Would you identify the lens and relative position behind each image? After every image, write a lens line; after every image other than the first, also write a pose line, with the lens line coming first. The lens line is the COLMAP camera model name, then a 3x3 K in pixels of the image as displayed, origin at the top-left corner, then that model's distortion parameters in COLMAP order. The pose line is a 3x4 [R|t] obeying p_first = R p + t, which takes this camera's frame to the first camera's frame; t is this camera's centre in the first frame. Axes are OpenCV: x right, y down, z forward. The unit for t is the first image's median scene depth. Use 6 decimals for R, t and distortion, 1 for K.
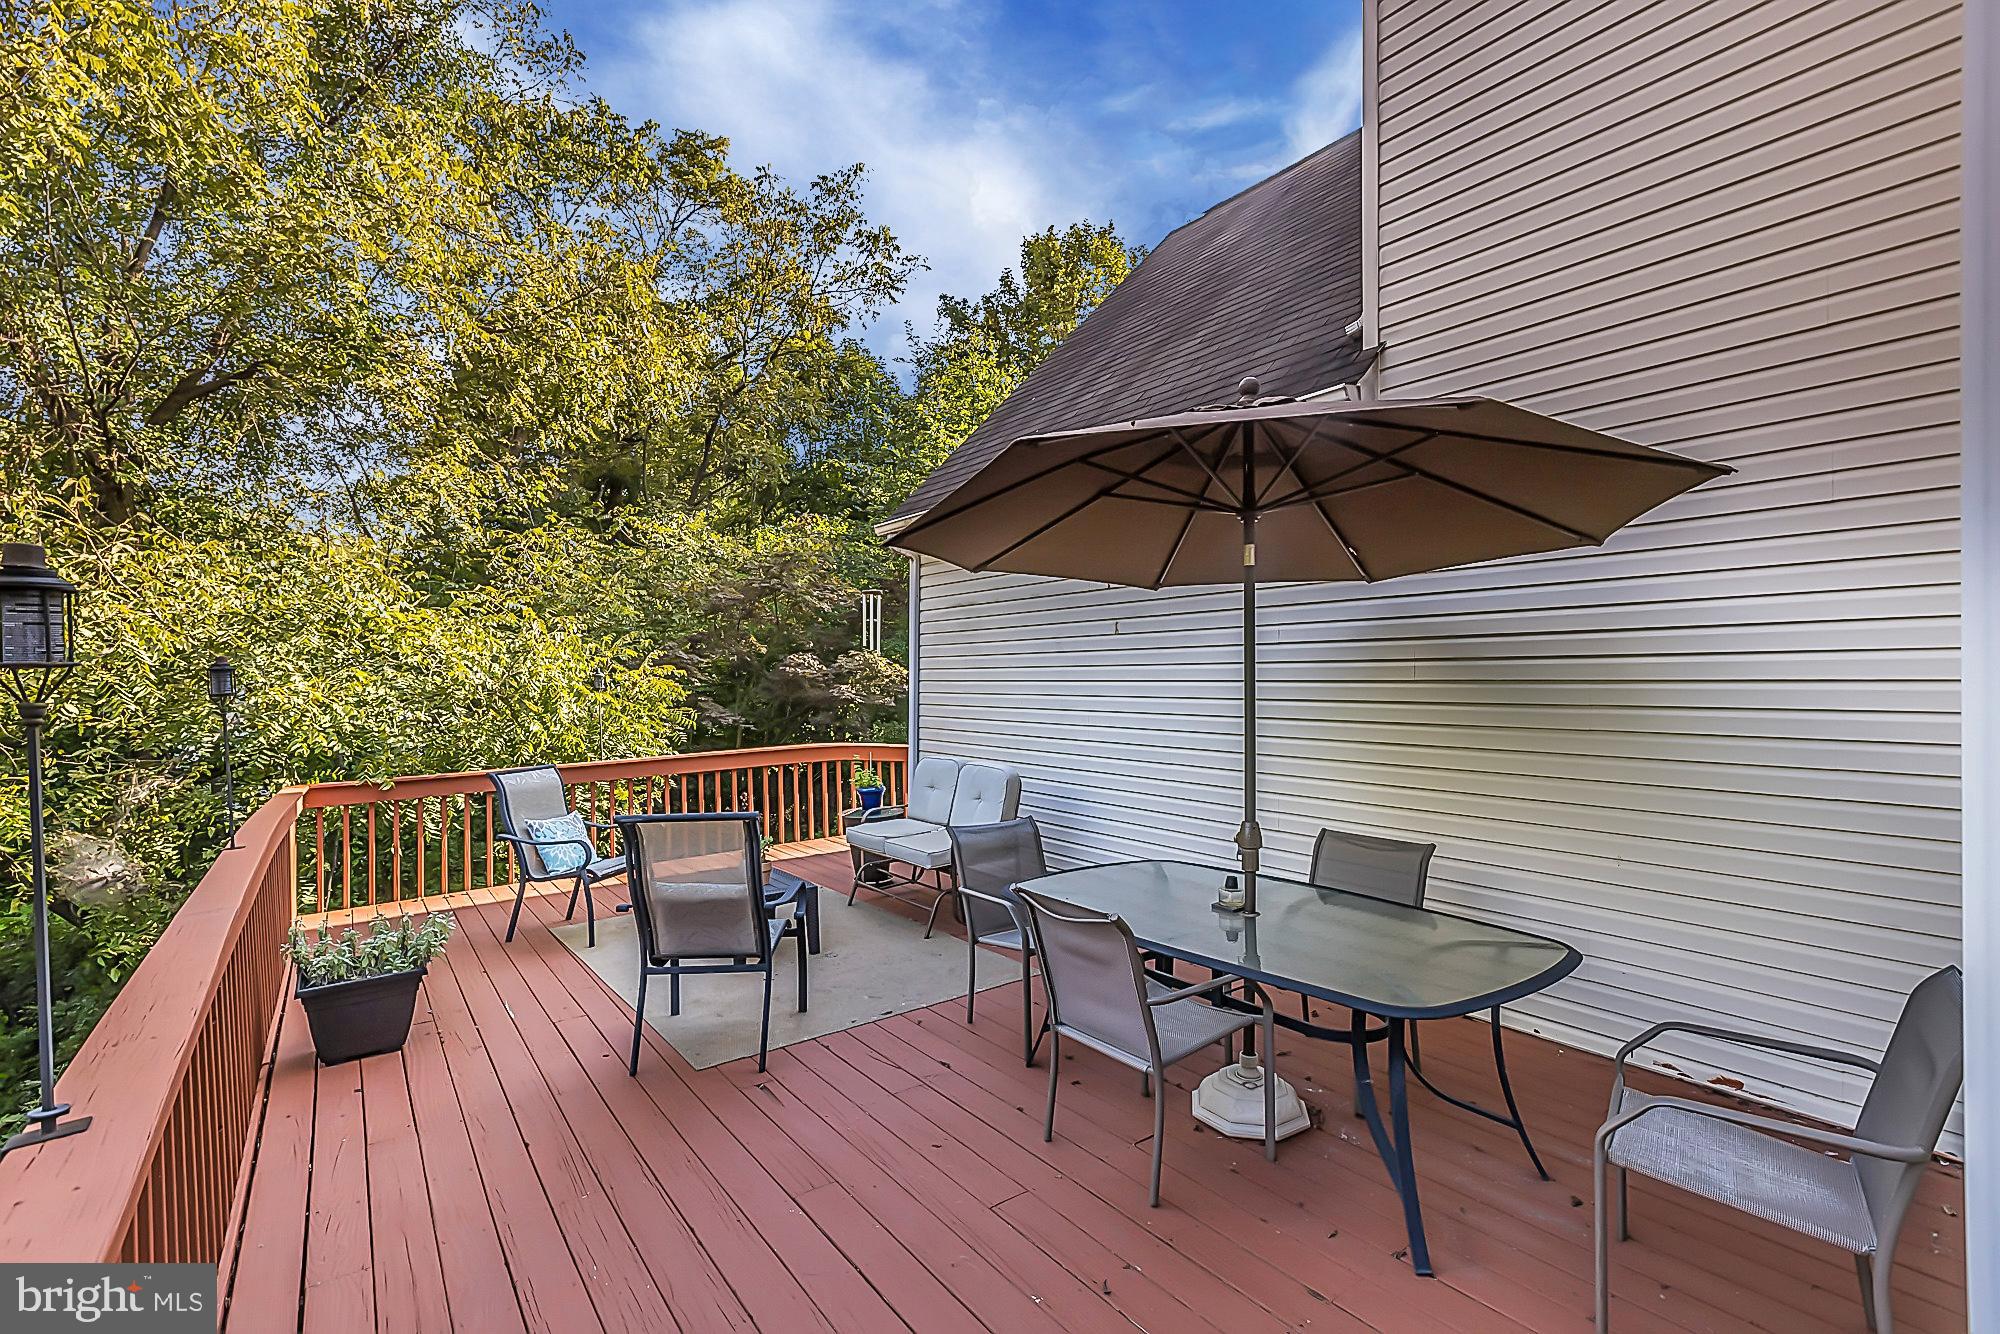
lens RADIAL K [[911.3, 0, 992.0], [0, 911.3, 669.3], [0, 0, 1]] dist [0.001874, -0.000983]
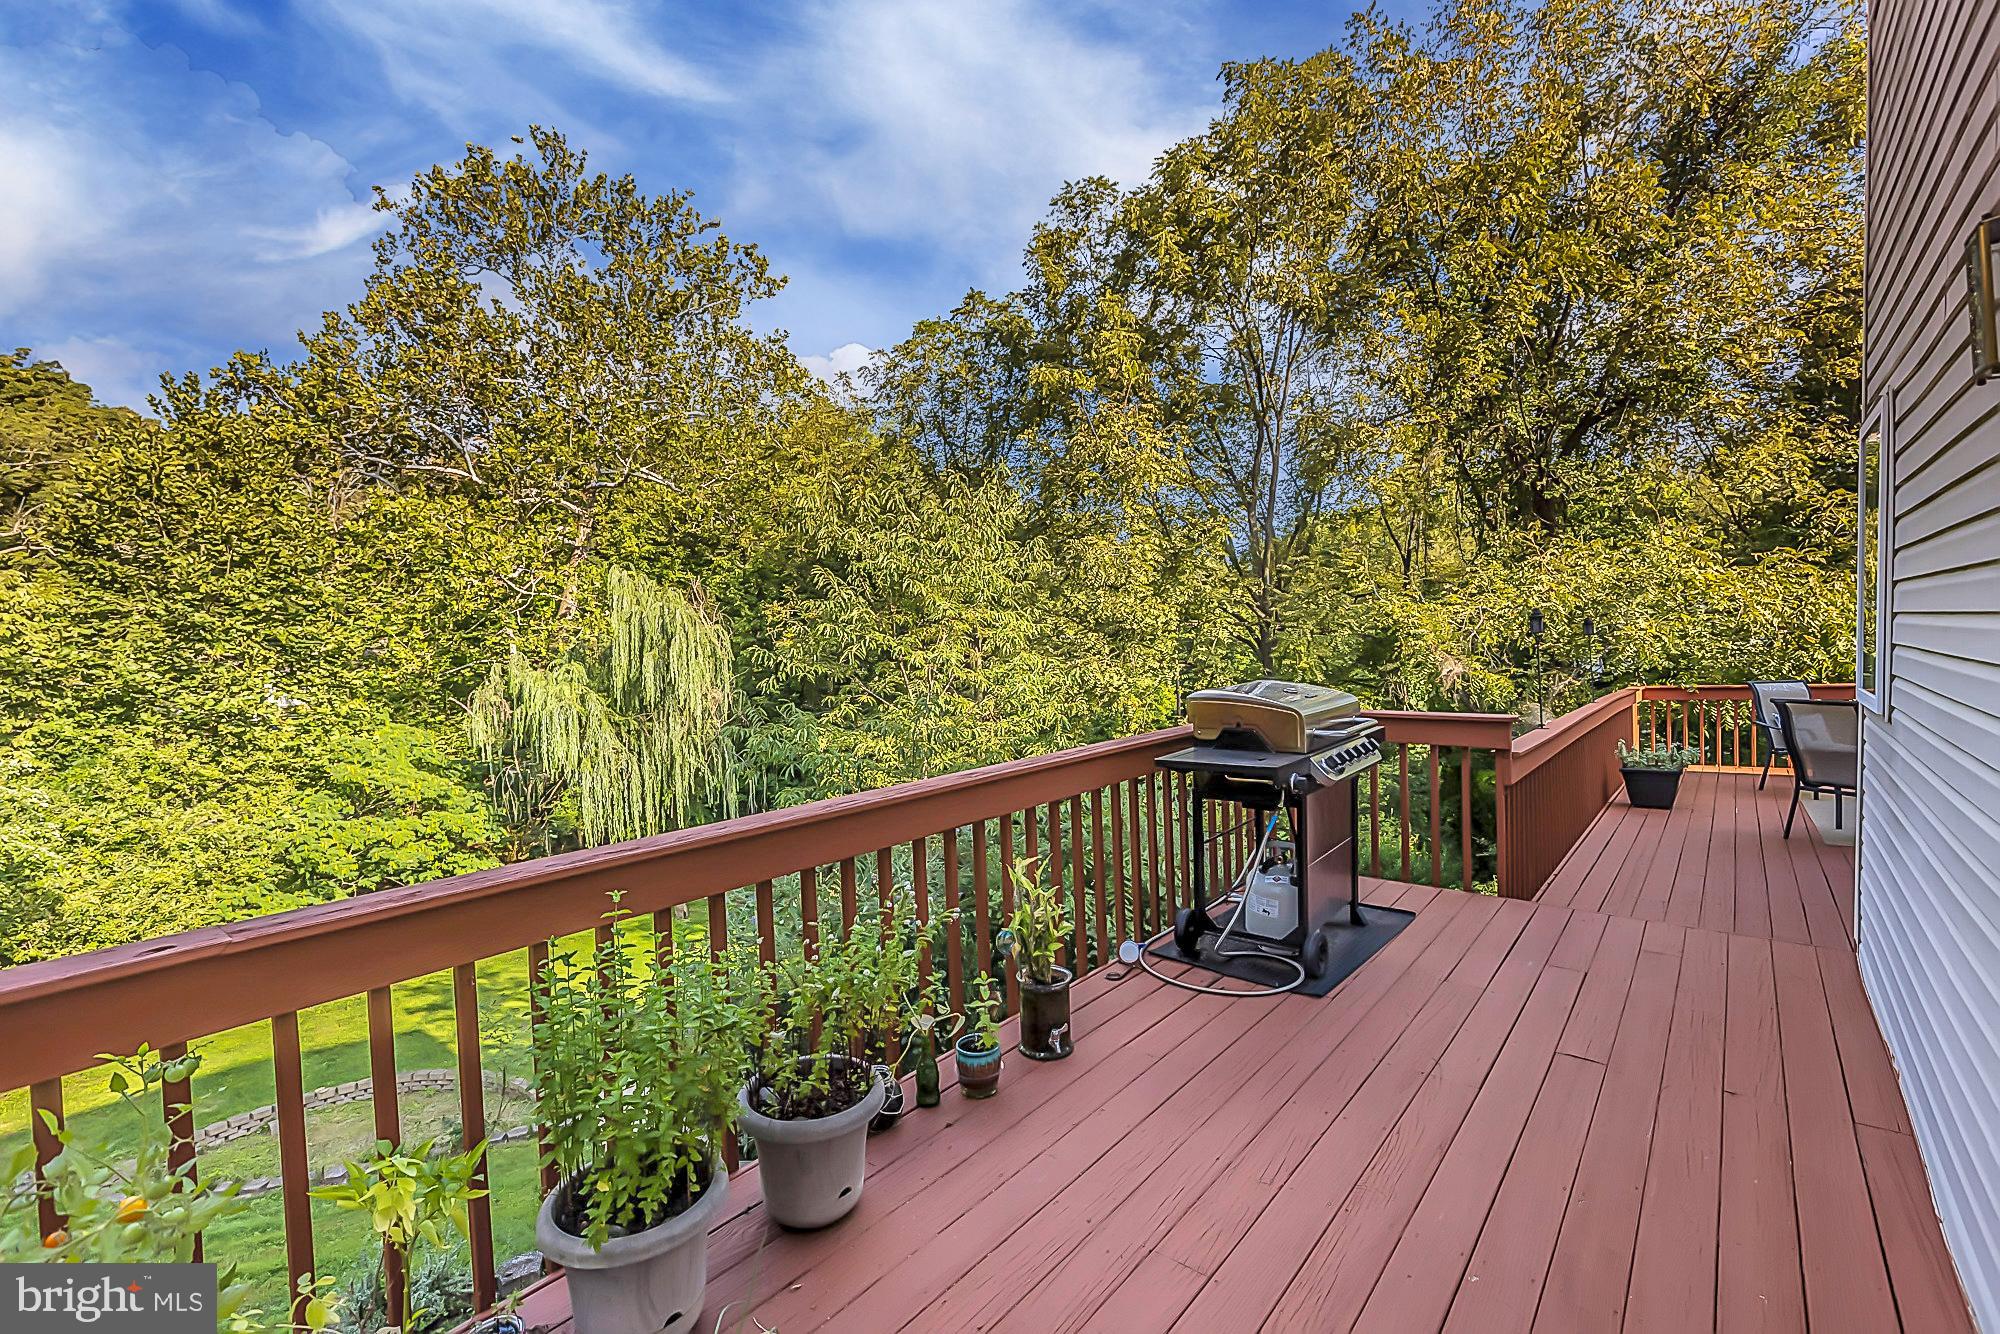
lens RADIAL K [[911.3, 0, 996.7], [0, 911.3, 664.5], [0, 0, 1]] dist [0.001874, -0.000983]
pose [[0.263352, 0.038196, -0.963943, 0.487359], [0.029904, 0.998413, 0.047731, -0.022873], [0.964236, -0.041395, 0.261791, -0.518091]]
